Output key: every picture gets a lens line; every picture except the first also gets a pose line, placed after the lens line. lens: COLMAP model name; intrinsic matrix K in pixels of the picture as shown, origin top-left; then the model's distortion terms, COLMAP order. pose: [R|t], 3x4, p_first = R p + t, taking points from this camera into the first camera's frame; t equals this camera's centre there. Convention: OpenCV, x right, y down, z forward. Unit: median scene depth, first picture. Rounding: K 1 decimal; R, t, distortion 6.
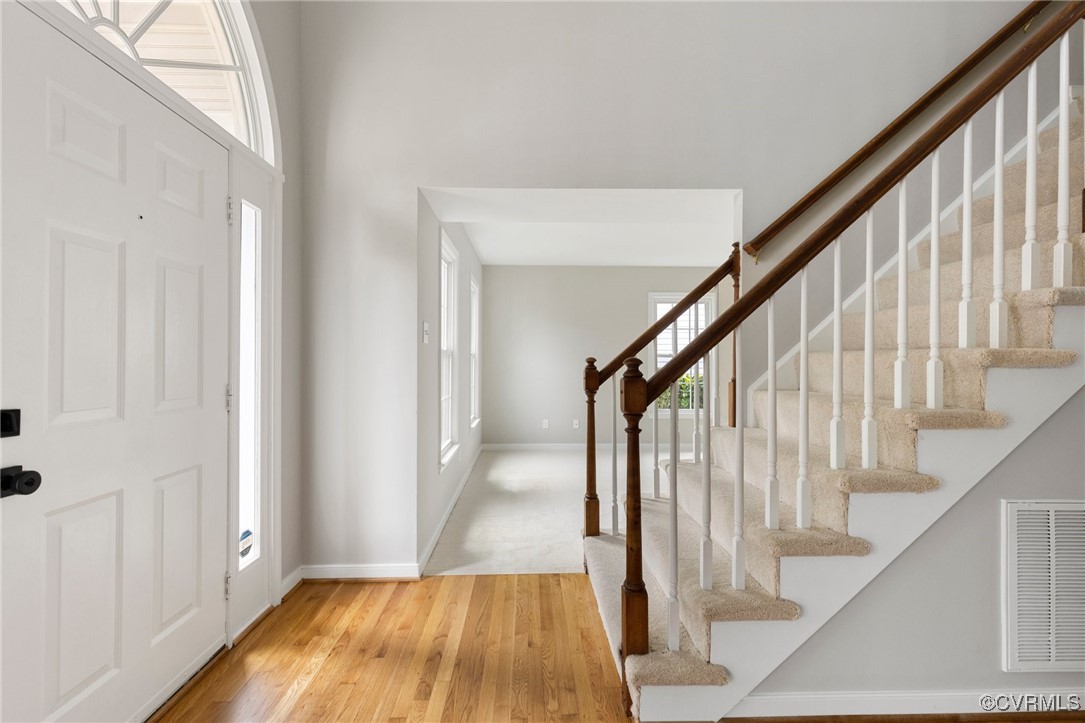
lens RADIAL K [[487.7, 0, 541.9], [0, 487.7, 358.3], [0, 0, 1]] dist [0.004112, -0.001911]
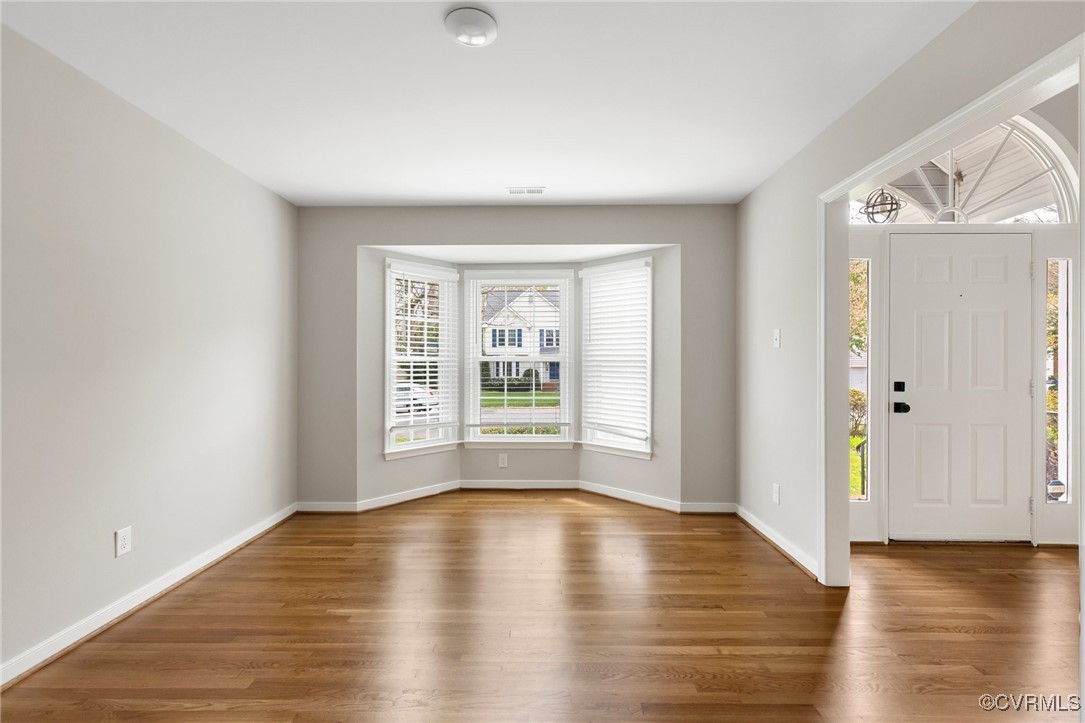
lens RADIAL K [[487.7, 0, 538.8], [0, 487.7, 362.6], [0, 0, 1]] dist [0.004112, -0.001911]
pose [[-0.045169, 0.000144, -0.998979, 0.964457], [-0.000620, 1.000000, 0.000173, -0.002683], [0.998979, 0.000627, -0.045169, -0.507371]]
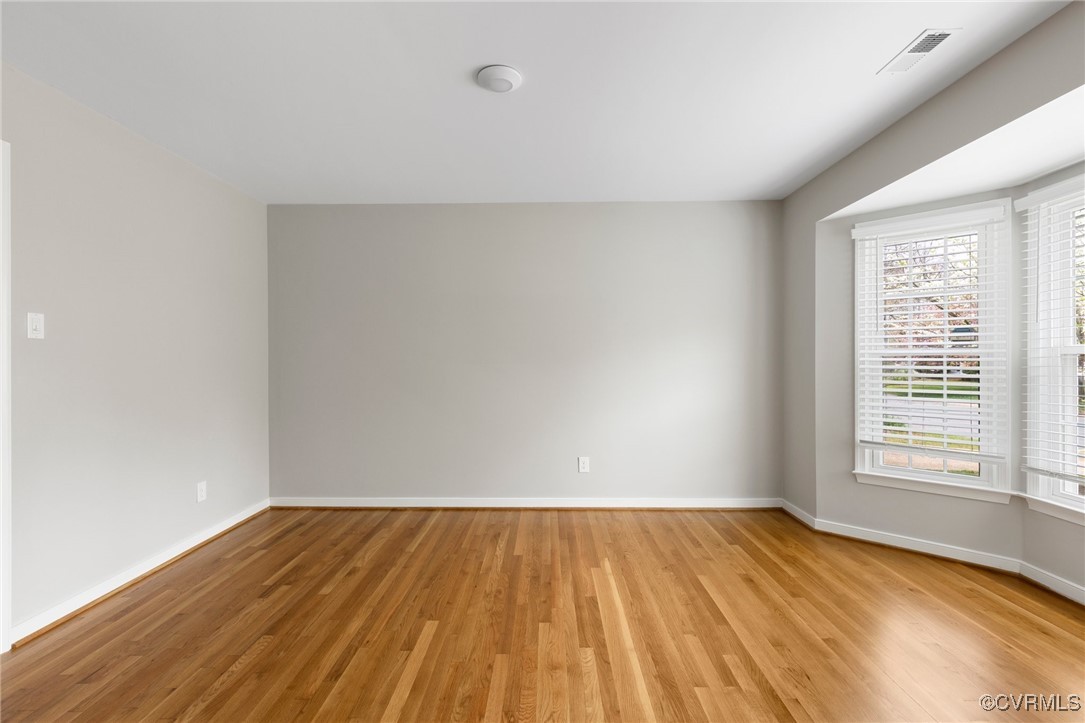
lens RADIAL K [[487.7, 0, 541.8], [0, 487.7, 363.5], [0, 0, 1]] dist [0.004112, -0.001911]
pose [[-0.998689, 0.003802, 0.051054, -0.013093], [0.004387, 0.999926, 0.011350, -0.004643], [-0.051007, 0.011559, -0.998631, 0.342635]]
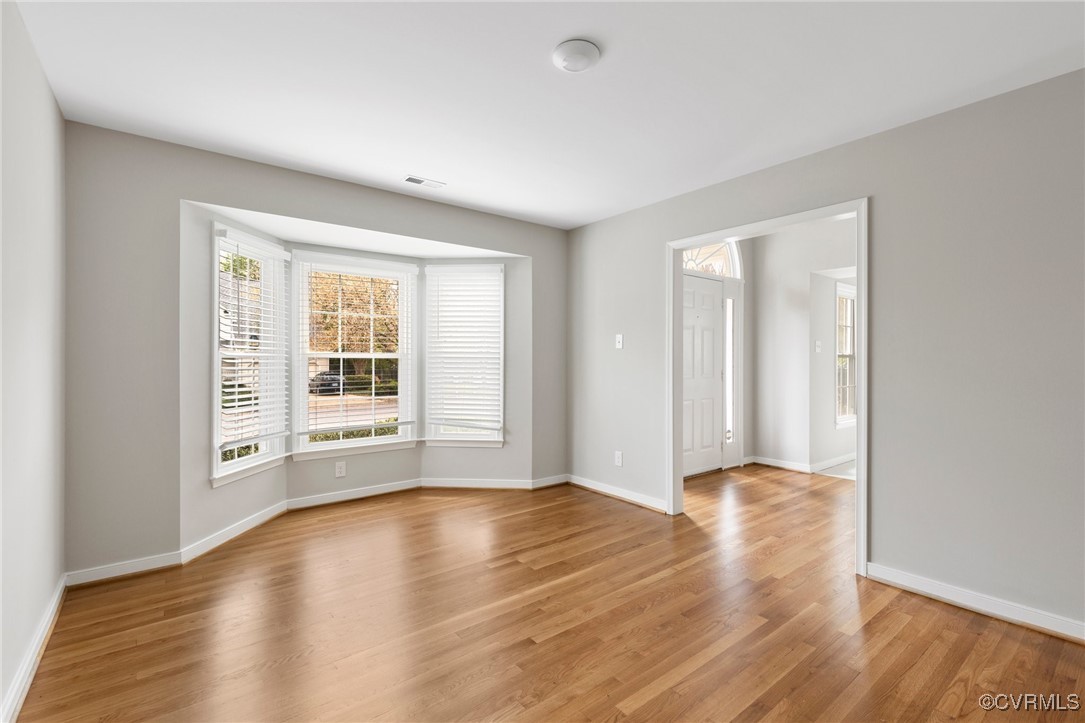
lens RADIAL K [[487.7, 0, 543.2], [0, 487.7, 358.0], [0, 0, 1]] dist [0.004112, -0.001911]
pose [[0.598515, -0.001537, -0.801110, 0.834656], [-0.001219, 0.999995, -0.002830, -0.002422], [0.801111, 0.002671, 0.598510, -1.268301]]
